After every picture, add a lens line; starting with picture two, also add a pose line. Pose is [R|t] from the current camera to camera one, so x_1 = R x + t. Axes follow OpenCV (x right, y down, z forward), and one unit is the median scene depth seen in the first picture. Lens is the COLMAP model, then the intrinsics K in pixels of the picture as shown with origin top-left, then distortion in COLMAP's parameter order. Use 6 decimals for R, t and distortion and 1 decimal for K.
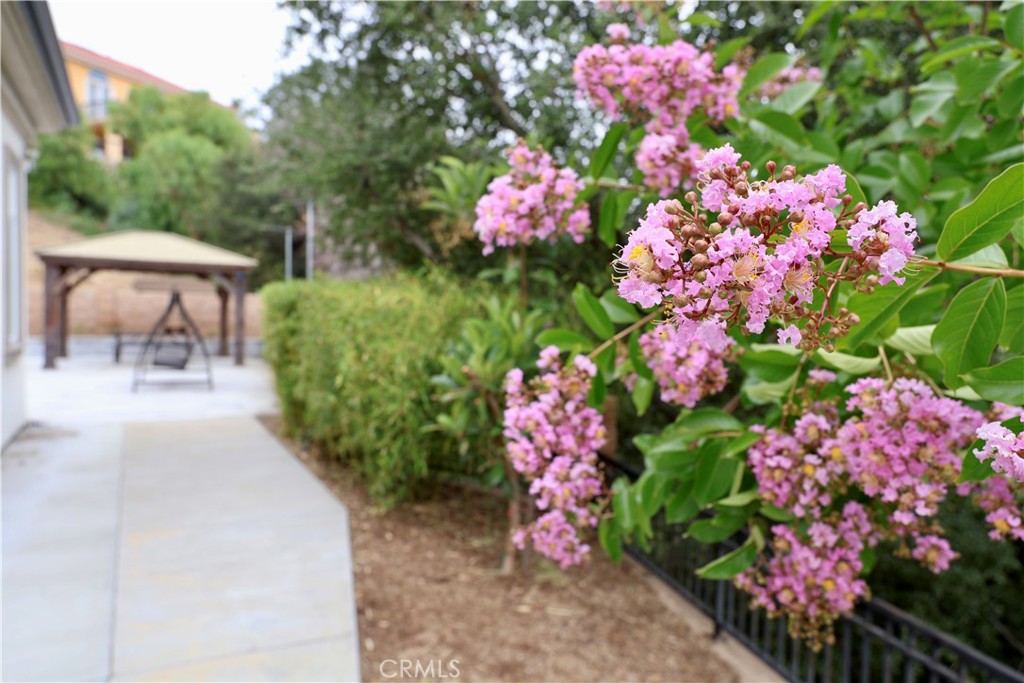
lens RADIAL K [[681.3, 0, 520.9], [0, 681.3, 336.3], [0, 0, 1]] dist [-0.003784, 0.004766]
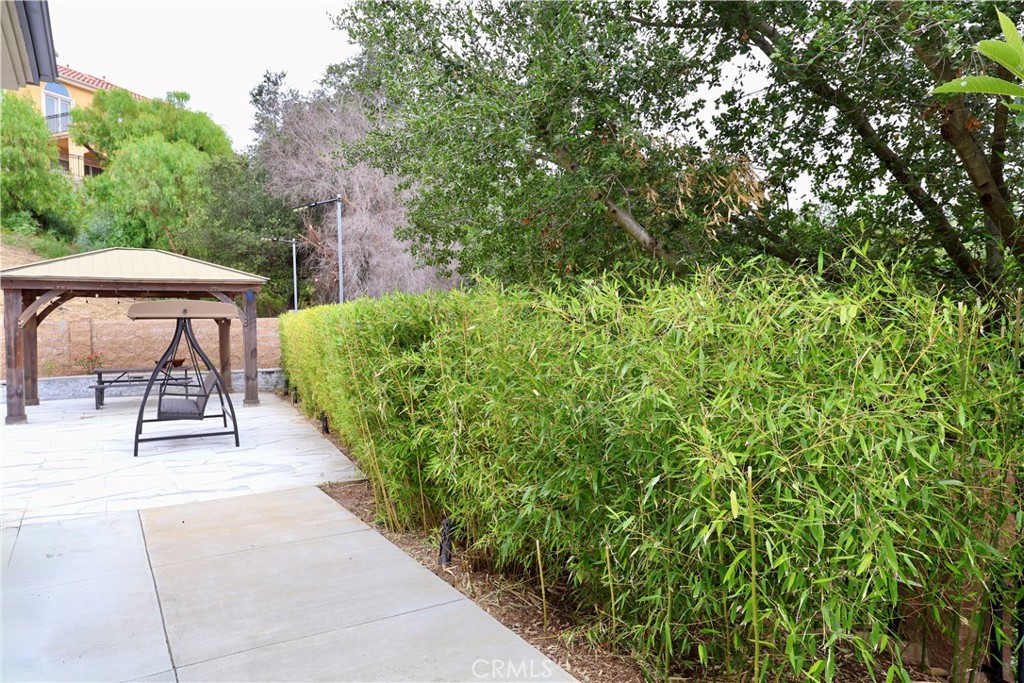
lens RADIAL K [[681.3, 0, 520.9], [0, 681.3, 336.3], [0, 0, 1]] dist [-0.003784, 0.004766]
pose [[0.998229, -0.043465, 0.040618, -0.080884], [0.044191, 0.998876, -0.017154, -0.007522], [-0.039827, 0.018919, 0.999027, 0.109176]]
